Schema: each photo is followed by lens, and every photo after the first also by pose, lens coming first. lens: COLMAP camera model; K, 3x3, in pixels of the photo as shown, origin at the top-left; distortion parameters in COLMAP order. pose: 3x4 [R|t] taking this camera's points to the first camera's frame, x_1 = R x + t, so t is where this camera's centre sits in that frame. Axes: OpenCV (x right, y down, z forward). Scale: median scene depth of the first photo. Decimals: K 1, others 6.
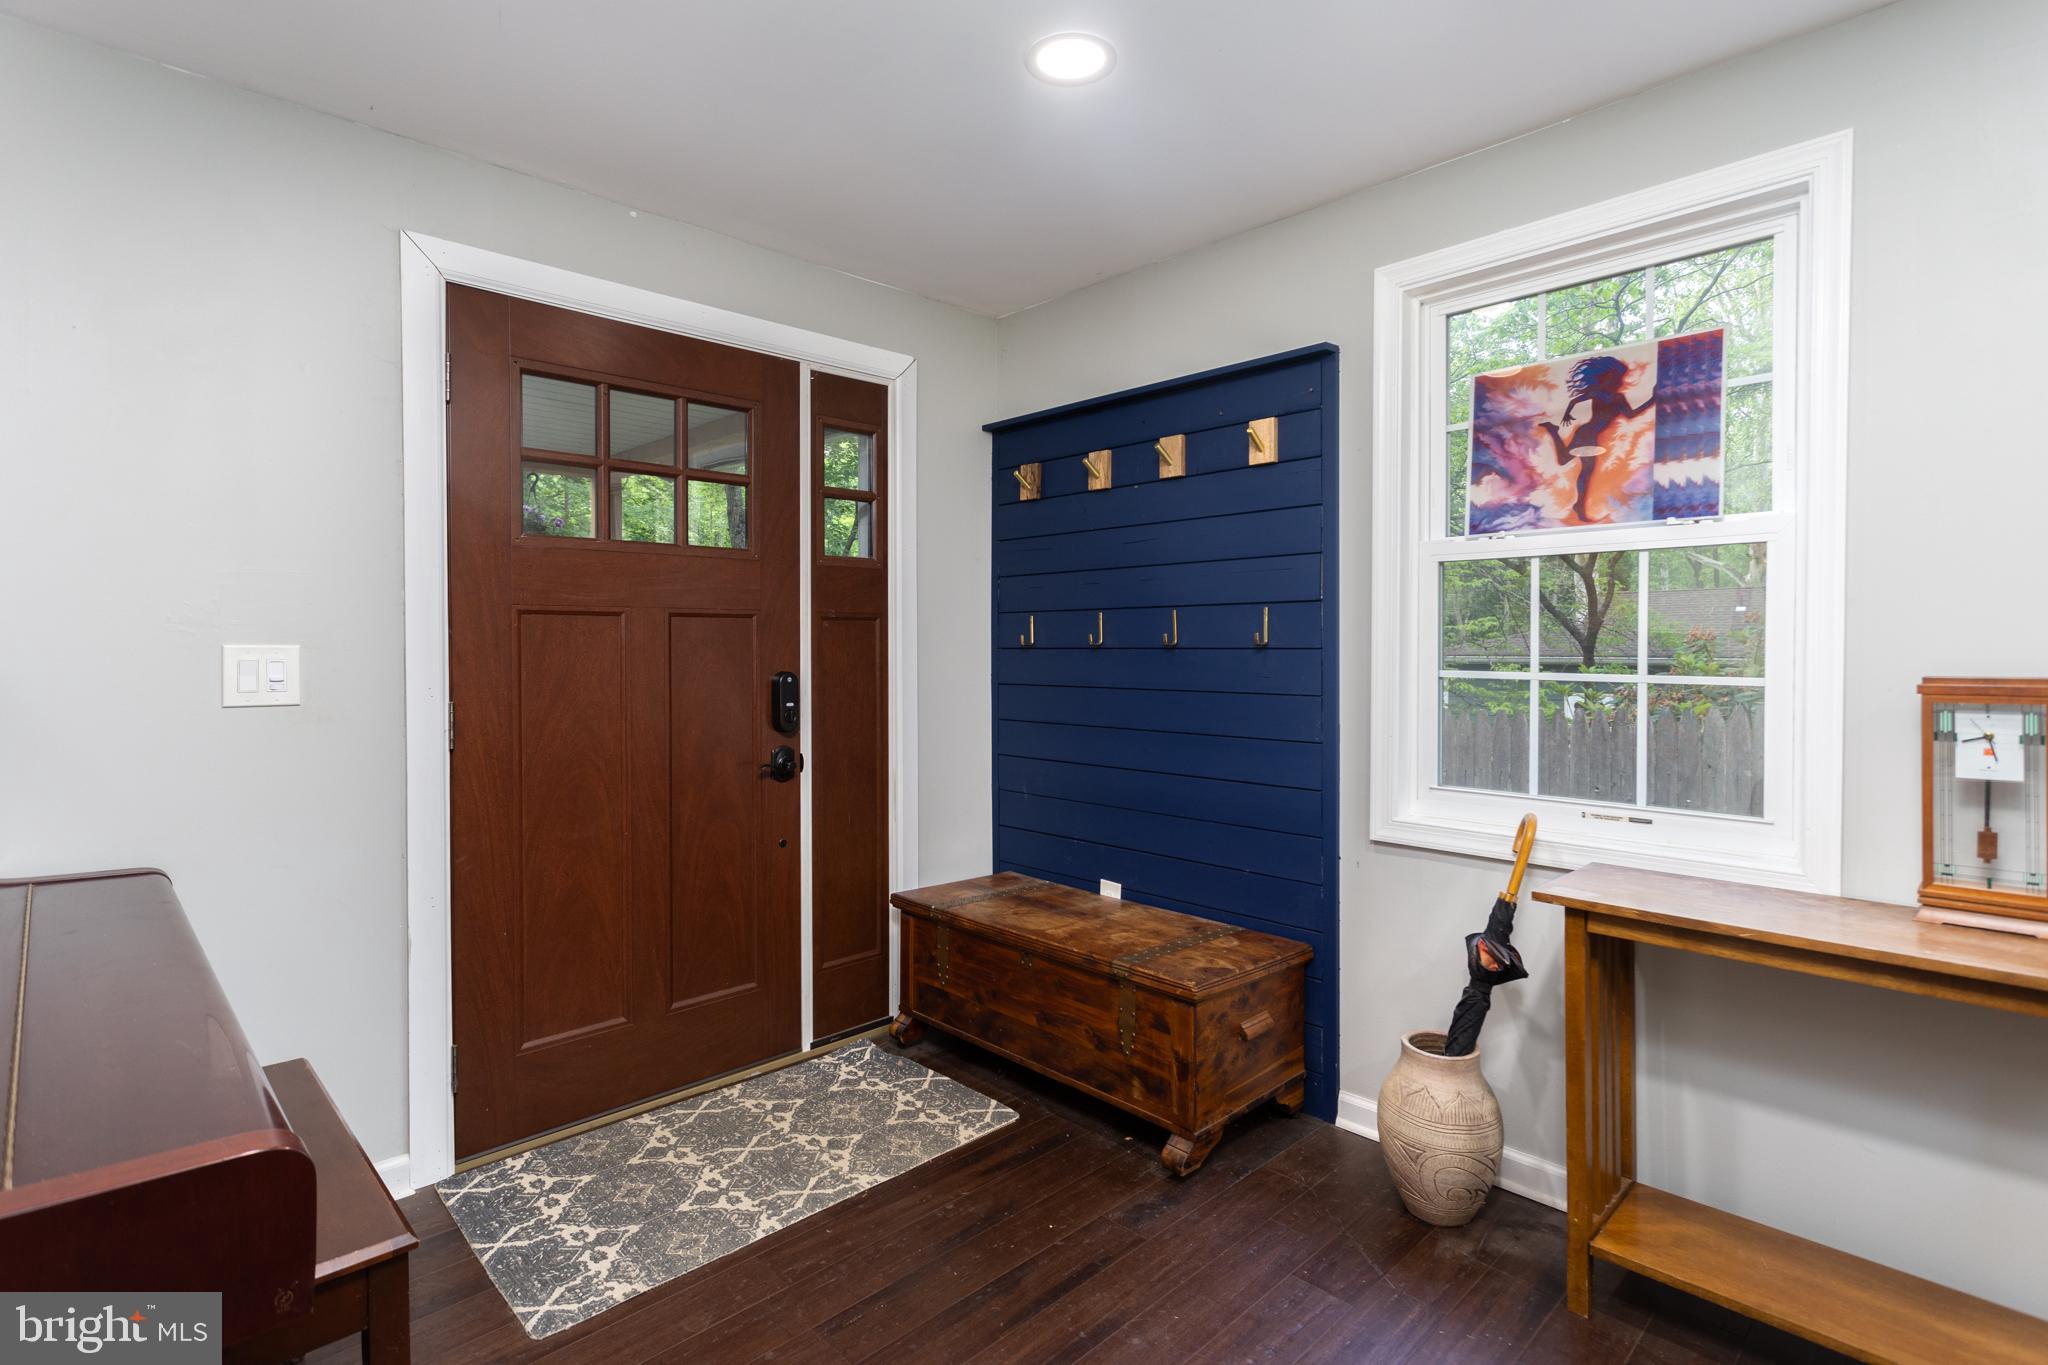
lens RADIAL K [[983.1, 0, 1022.1], [0, 983.1, 658.8], [0, 0, 1]] dist [-0.003623, 0.000239]
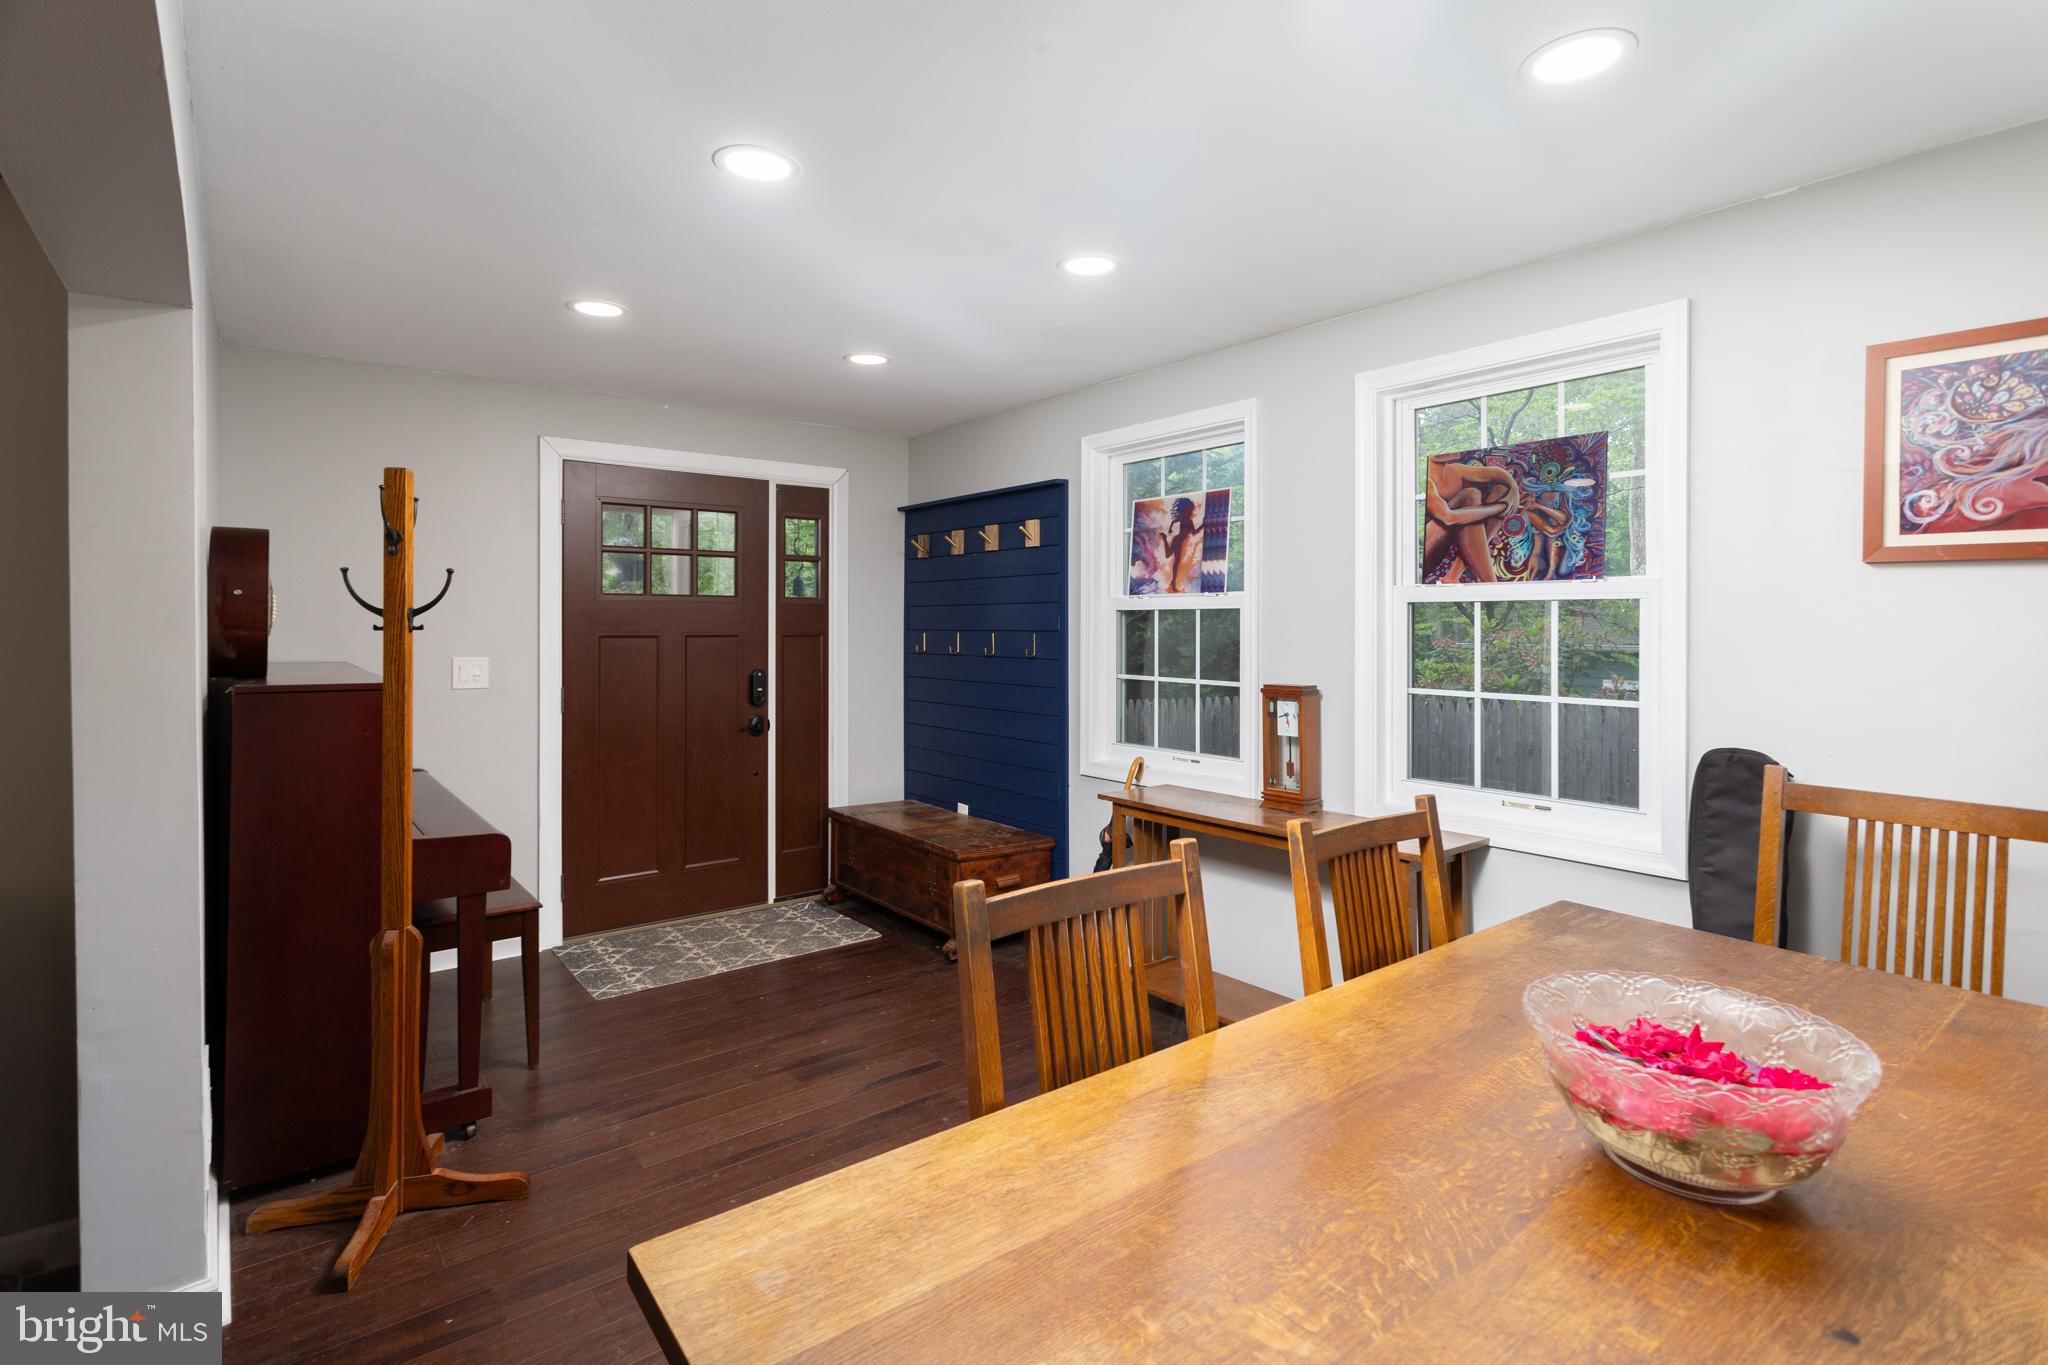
lens RADIAL K [[987.1, 0, 1025.3], [0, 987.1, 625.6], [0, 0, 1]] dist [-0.002614, -0.000310]
pose [[0.994804, 0.004052, -0.101727, 0.448192], [-0.005241, 0.999921, -0.011421, -0.052678], [0.101673, 0.011895, 0.994747, -0.721950]]
